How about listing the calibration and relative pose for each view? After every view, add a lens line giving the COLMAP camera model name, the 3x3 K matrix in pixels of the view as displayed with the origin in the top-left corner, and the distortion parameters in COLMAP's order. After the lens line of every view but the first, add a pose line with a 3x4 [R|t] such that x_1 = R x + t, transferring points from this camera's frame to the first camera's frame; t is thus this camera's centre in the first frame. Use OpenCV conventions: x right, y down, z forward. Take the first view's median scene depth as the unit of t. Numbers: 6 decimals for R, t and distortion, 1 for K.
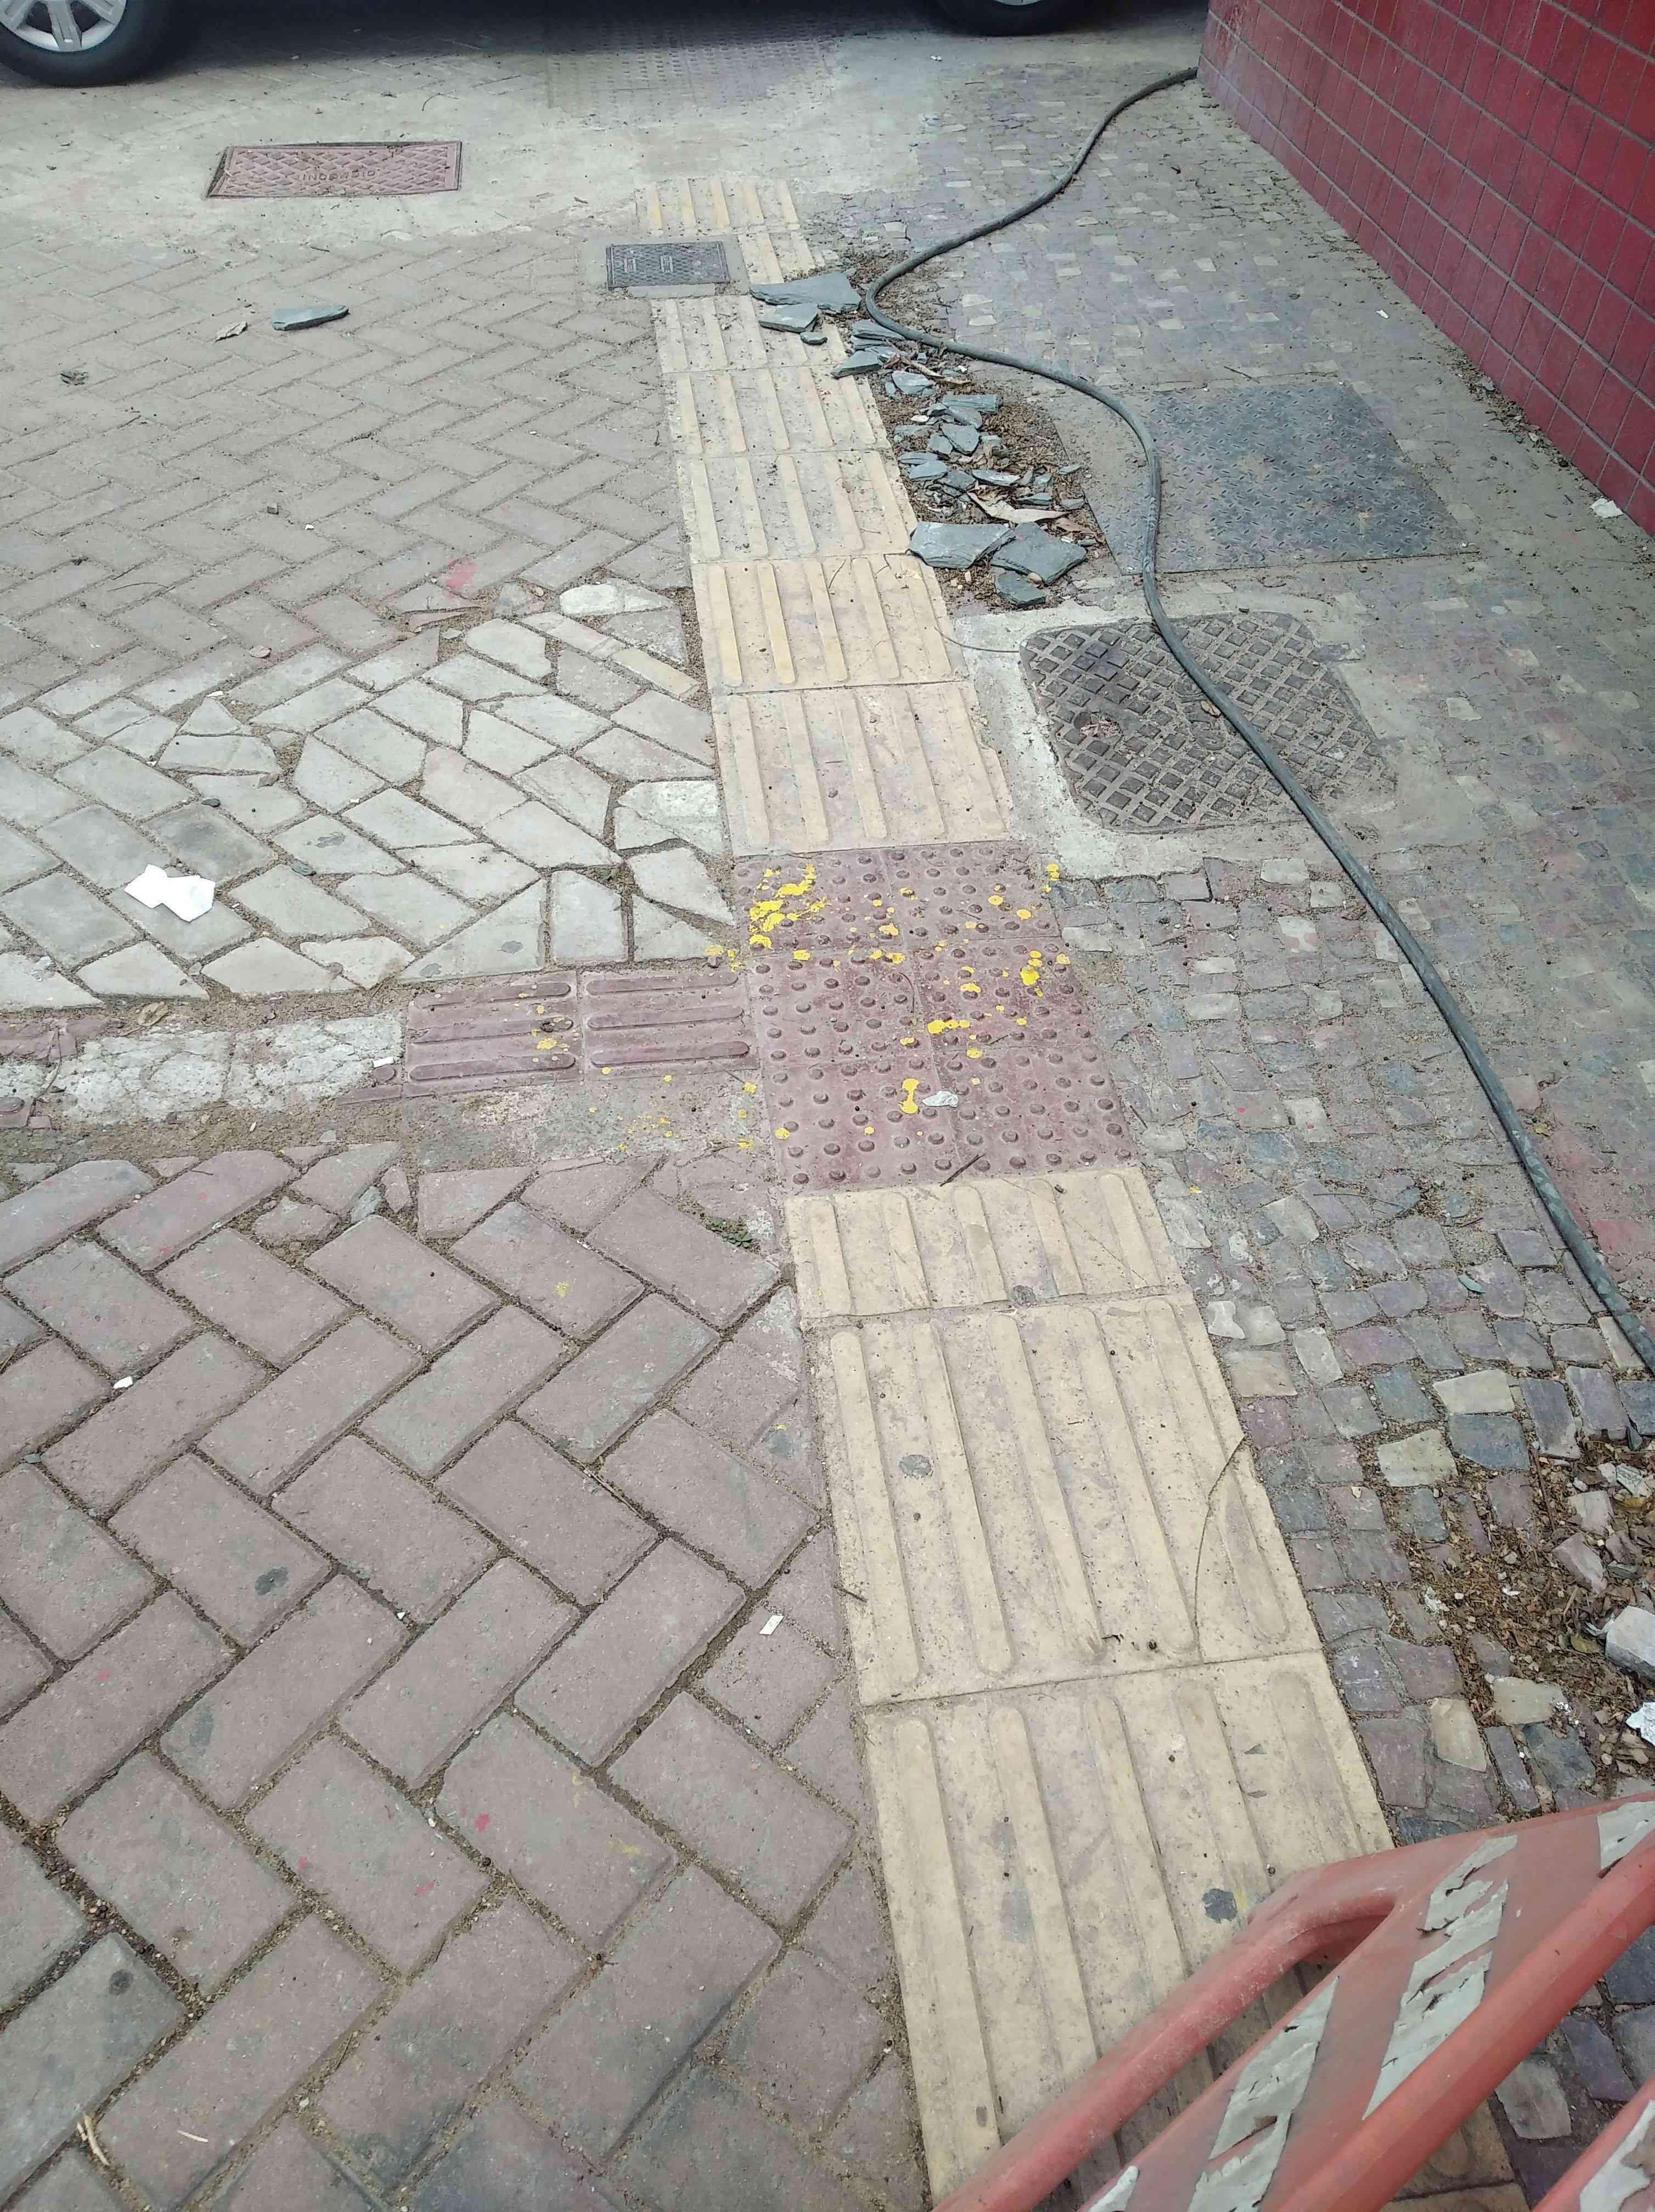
lens RADIAL K [[1689.6, 0, 835.2], [0, 1689.6, 1115.3], [0, 0, 1]] dist [0.072005, -0.159279]
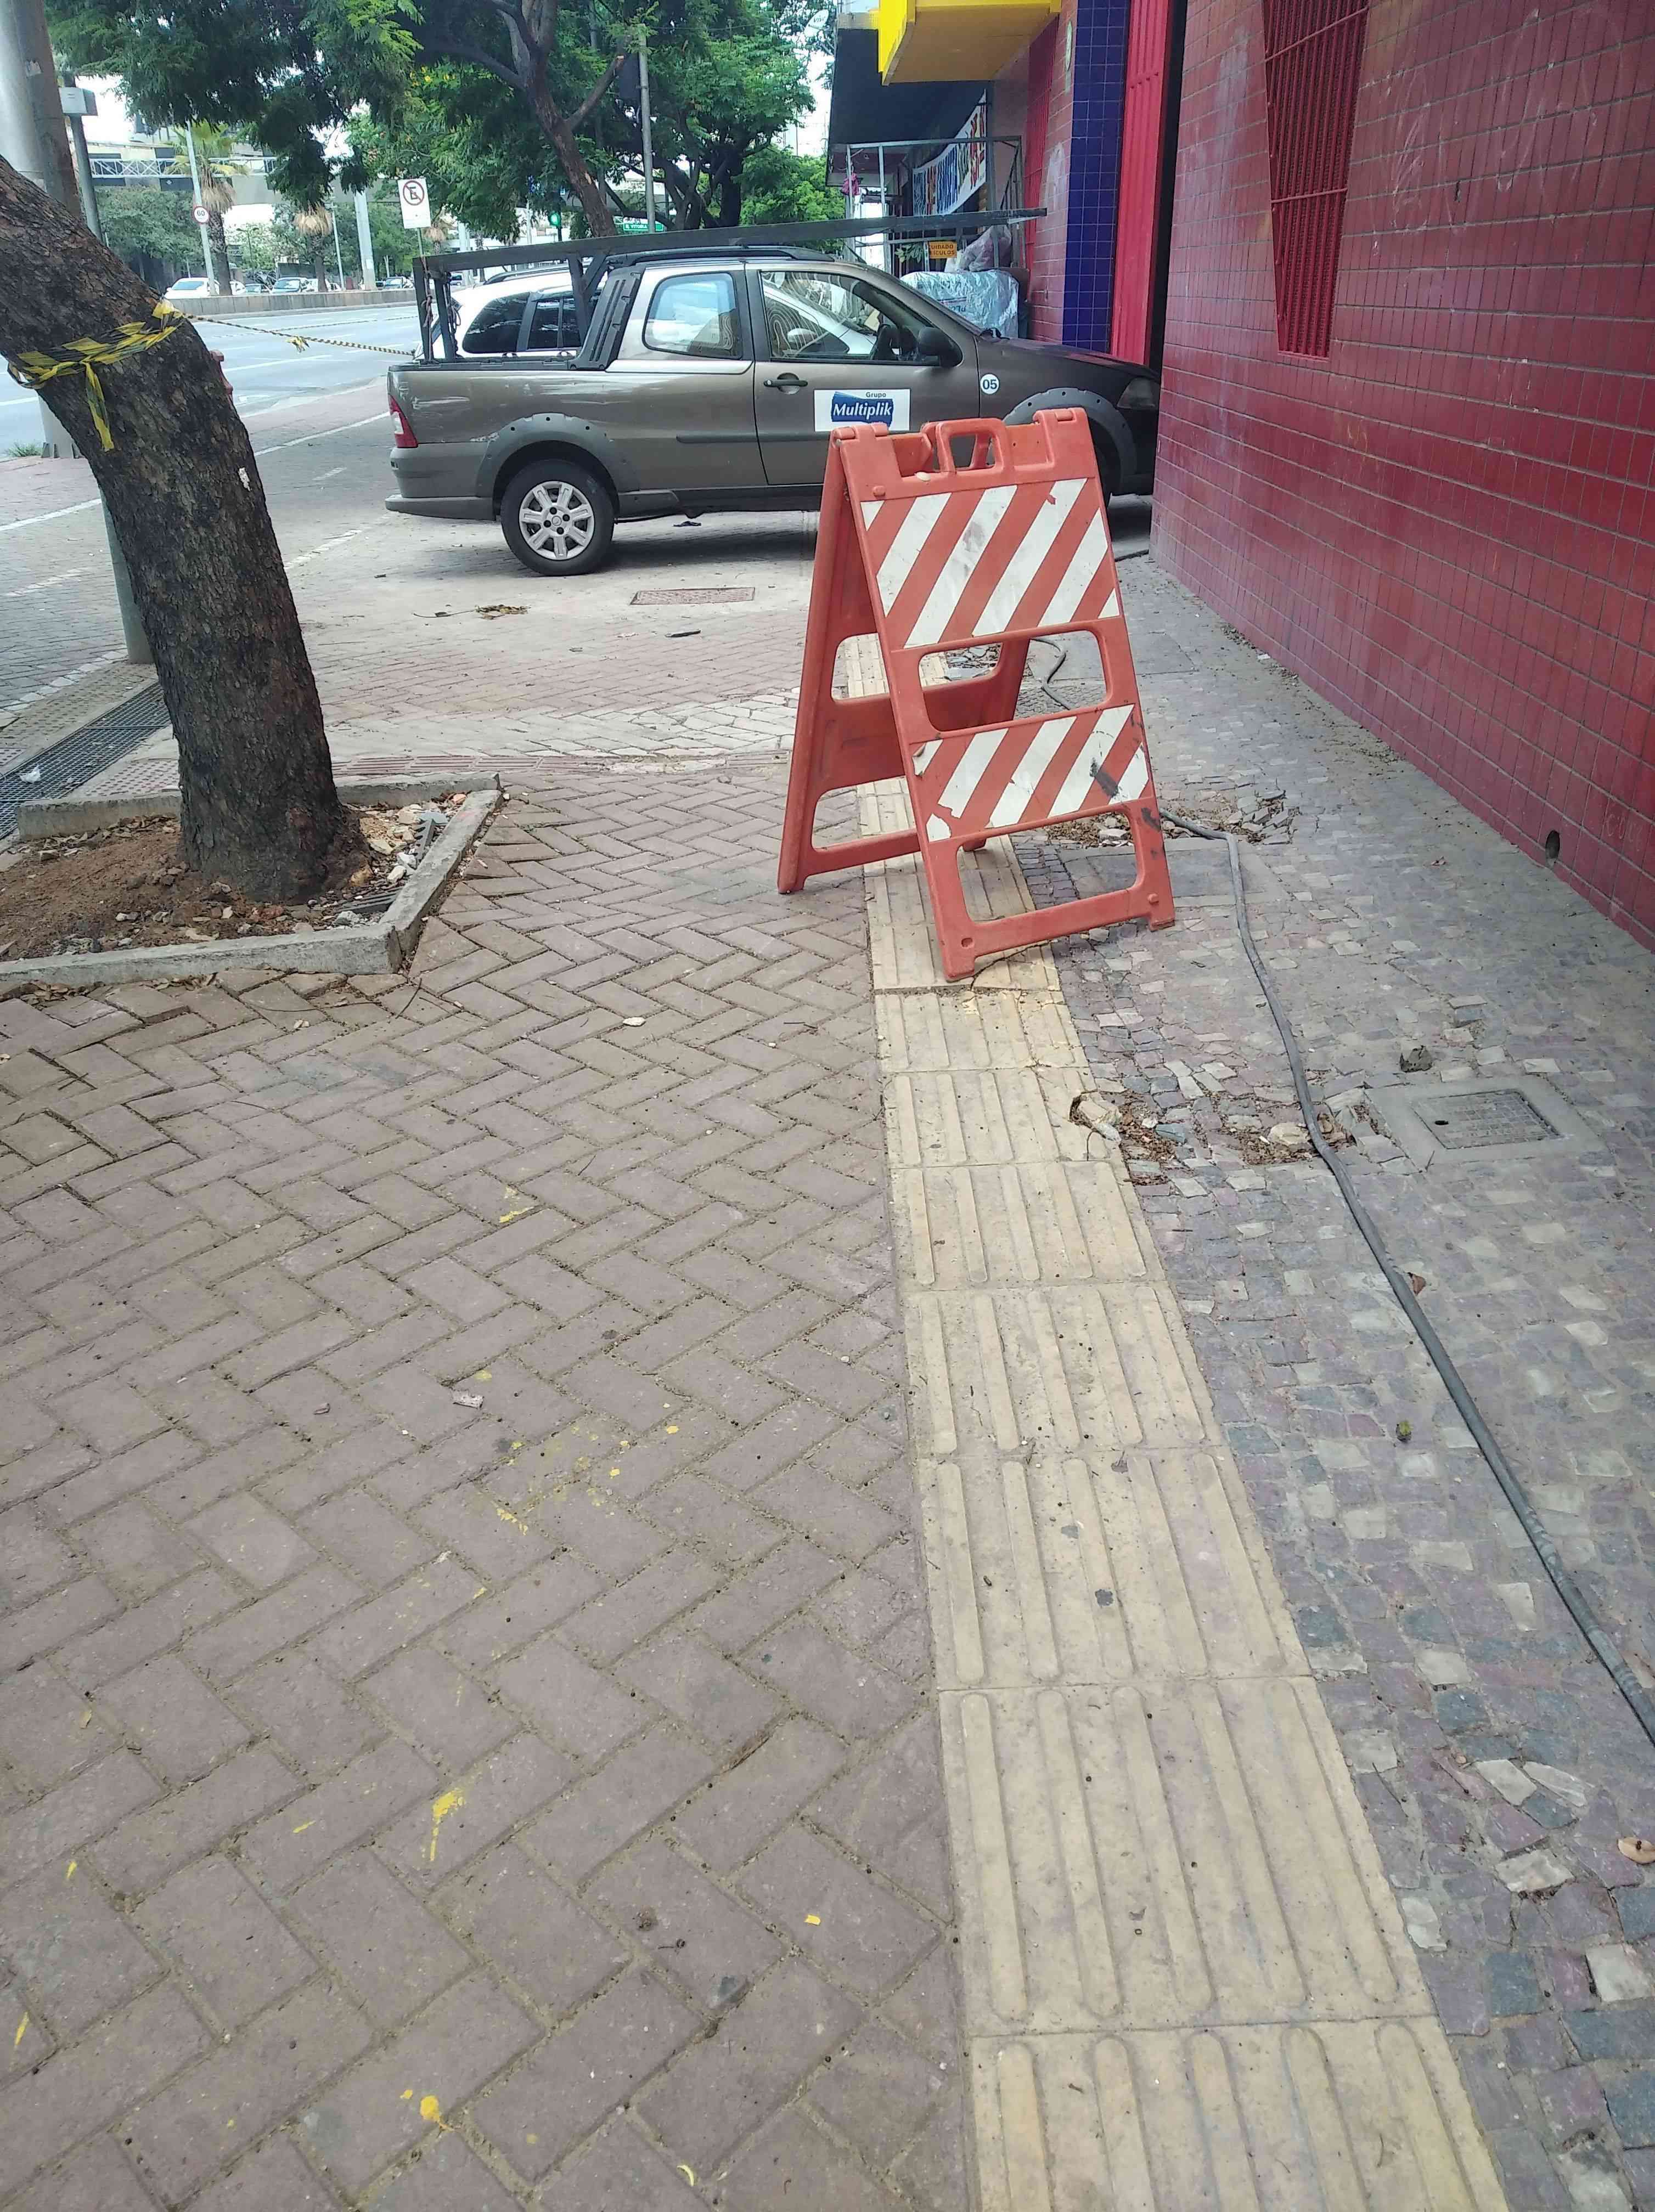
lens RADIAL K [[1689.6, 0, 835.2], [0, 1689.6, 1115.3], [0, 0, 1]] dist [0.072005, -0.159279]
pose [[0.992787, 0.033880, -0.115004, 0.132662], [-0.069770, 0.943344, -0.324399, 0.703181], [0.097497, 0.330083, 0.938903, -0.708067]]
